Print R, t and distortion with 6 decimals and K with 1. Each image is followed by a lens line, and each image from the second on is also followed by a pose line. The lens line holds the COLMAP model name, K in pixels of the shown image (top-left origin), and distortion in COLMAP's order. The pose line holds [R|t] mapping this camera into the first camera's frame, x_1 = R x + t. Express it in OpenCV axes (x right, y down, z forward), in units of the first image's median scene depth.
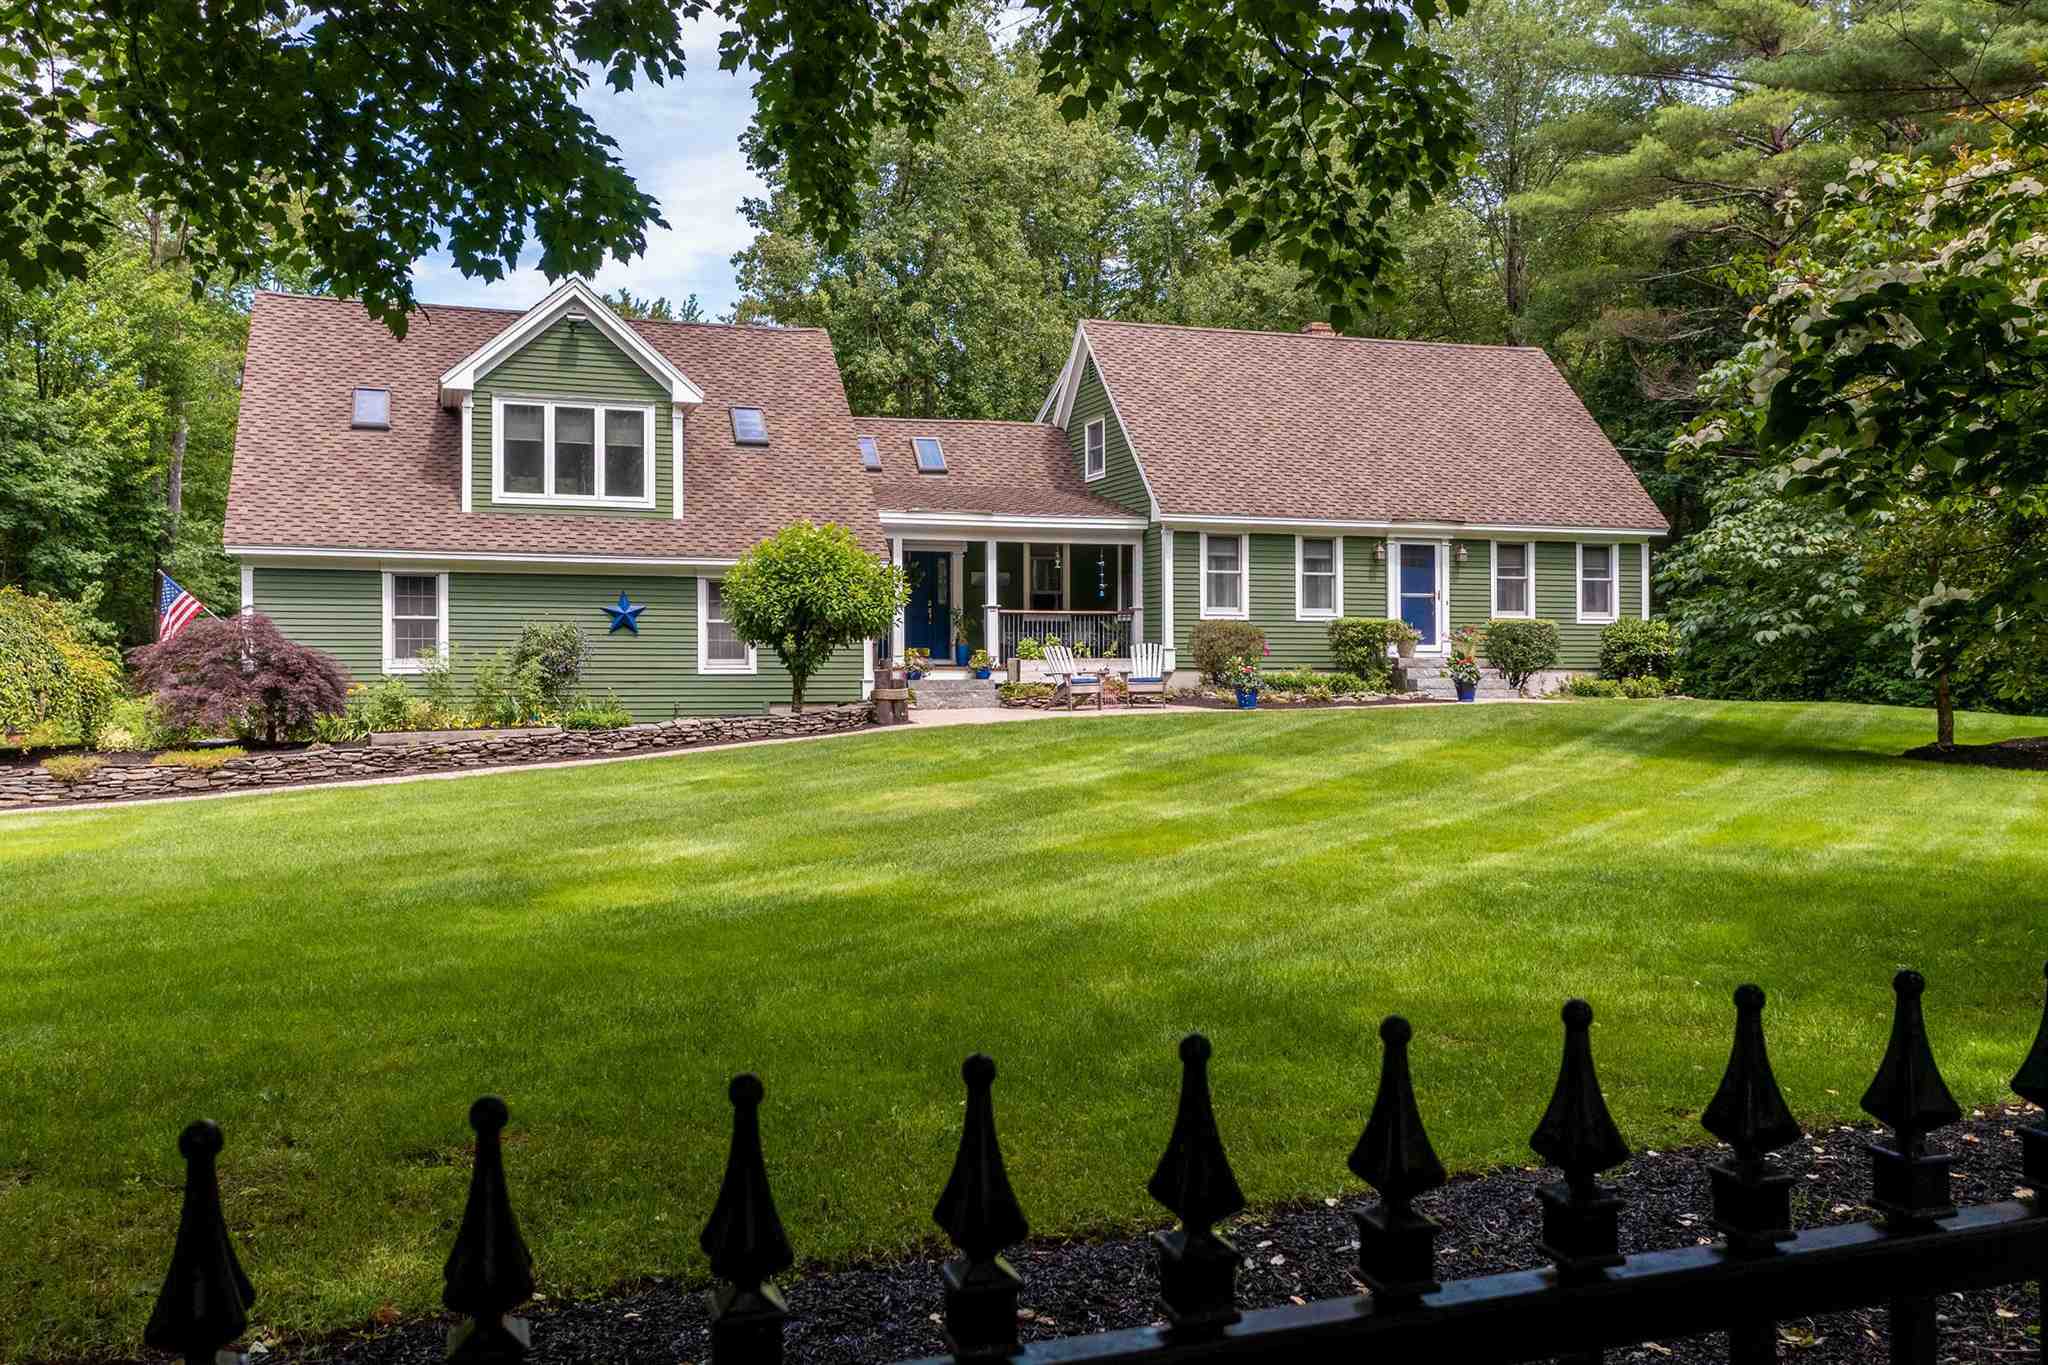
lens RADIAL K [[1678.1, 0, 1024.0], [0, 1678.1, 682.5], [0, 0, 1]] dist [0.001820, -0.005589]
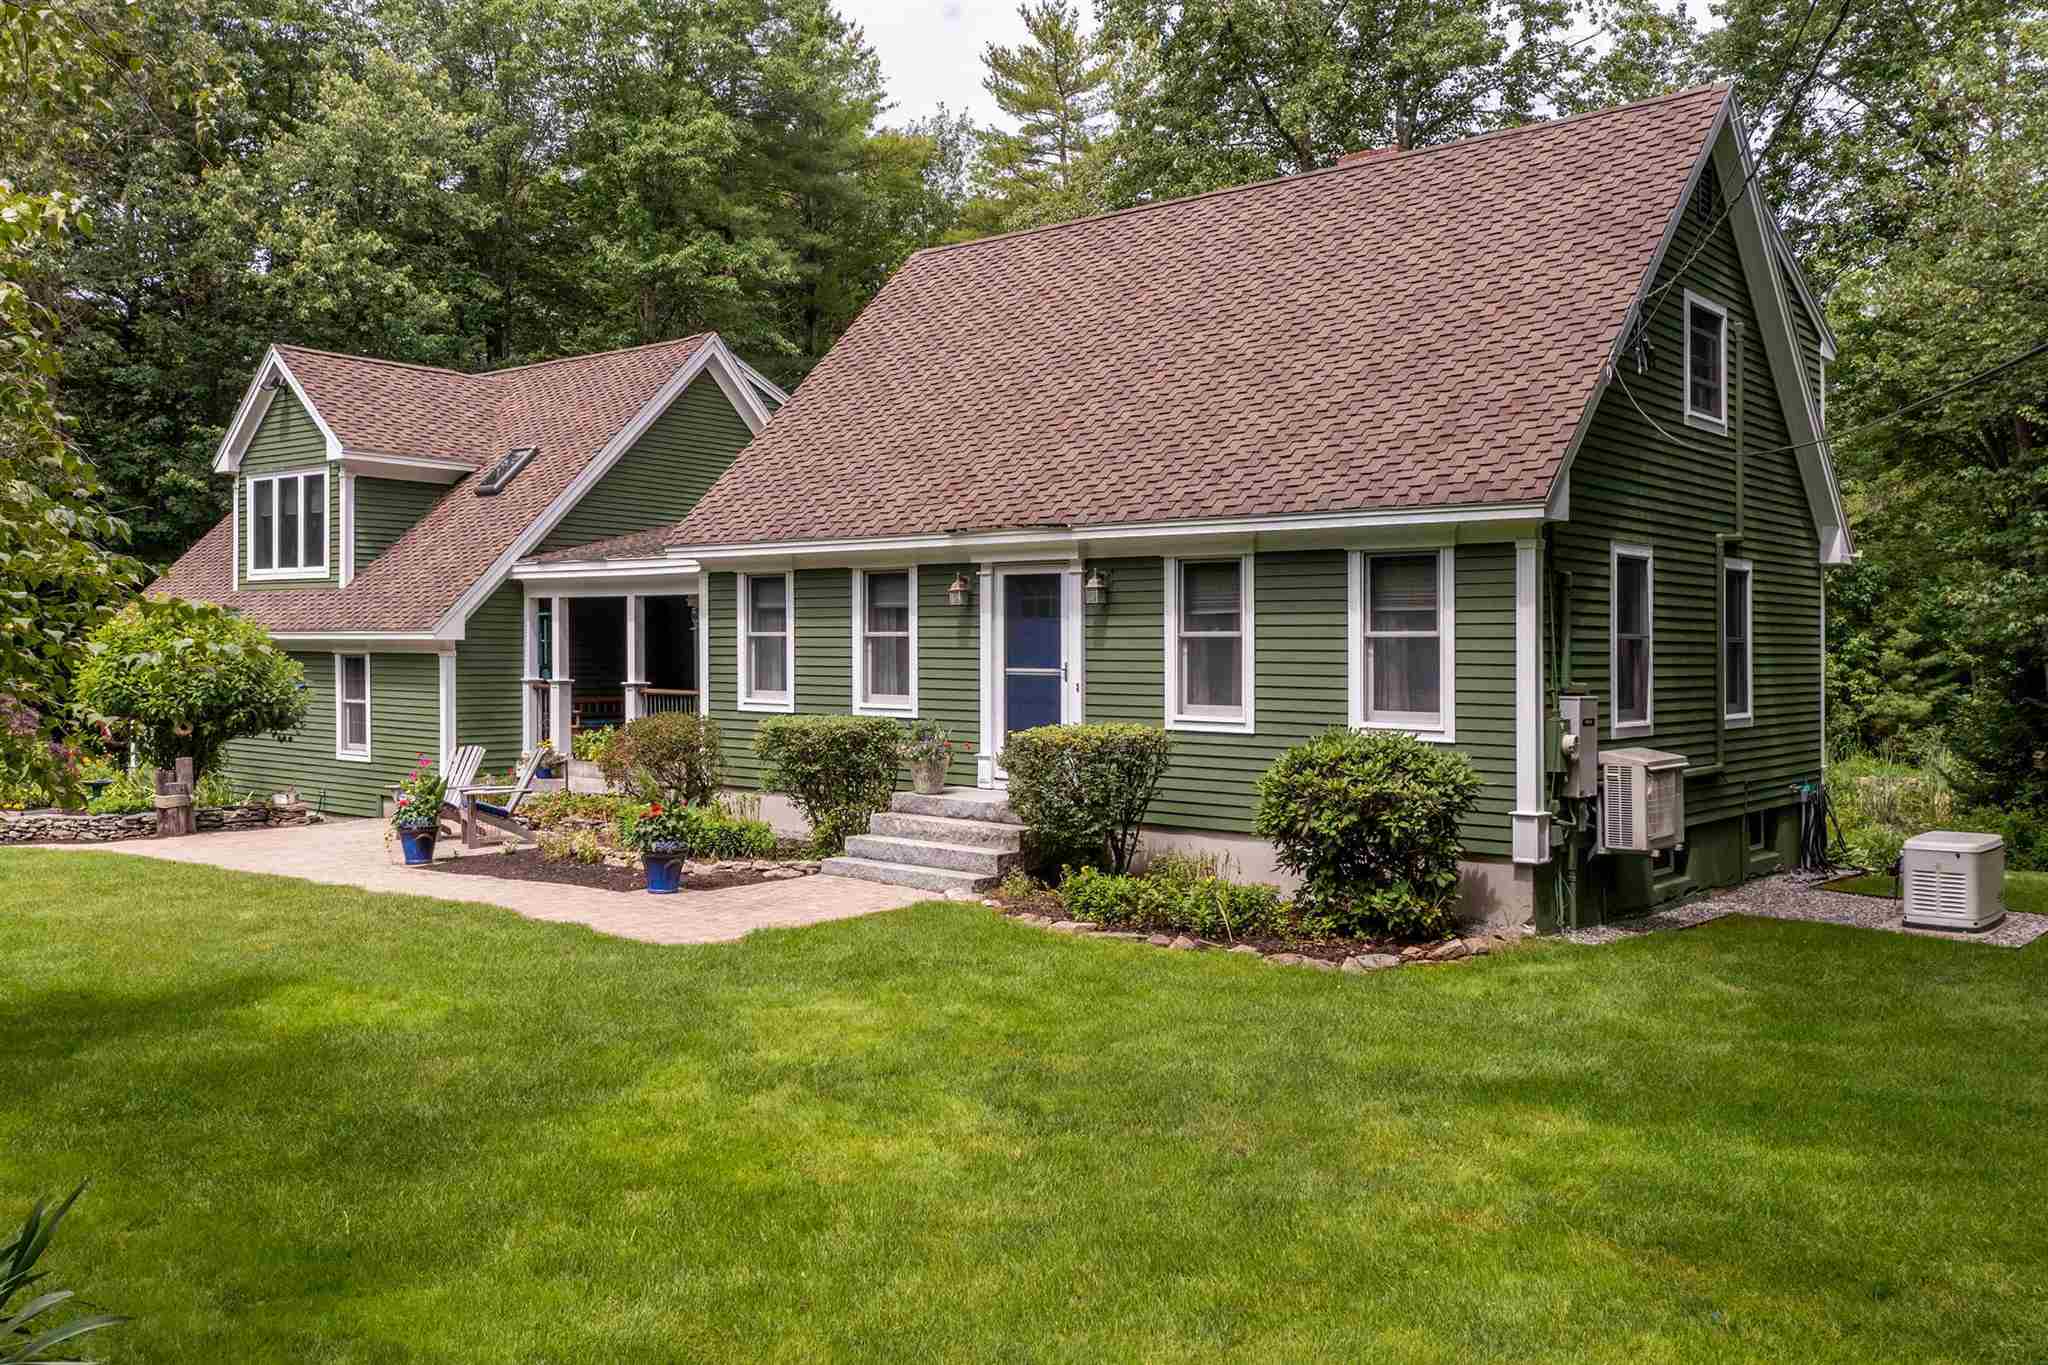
lens RADIAL K [[1725.4, 0, 1042.7], [0, 1725.4, 674.2], [0, 0, 1]] dist [-0.002528, 0.010331]
pose [[0.518980, 0.009994, -0.854728, 0.792725], [-0.027276, 0.999616, -0.004874, -0.056428], [0.854351, 0.025843, 0.519054, 0.839839]]
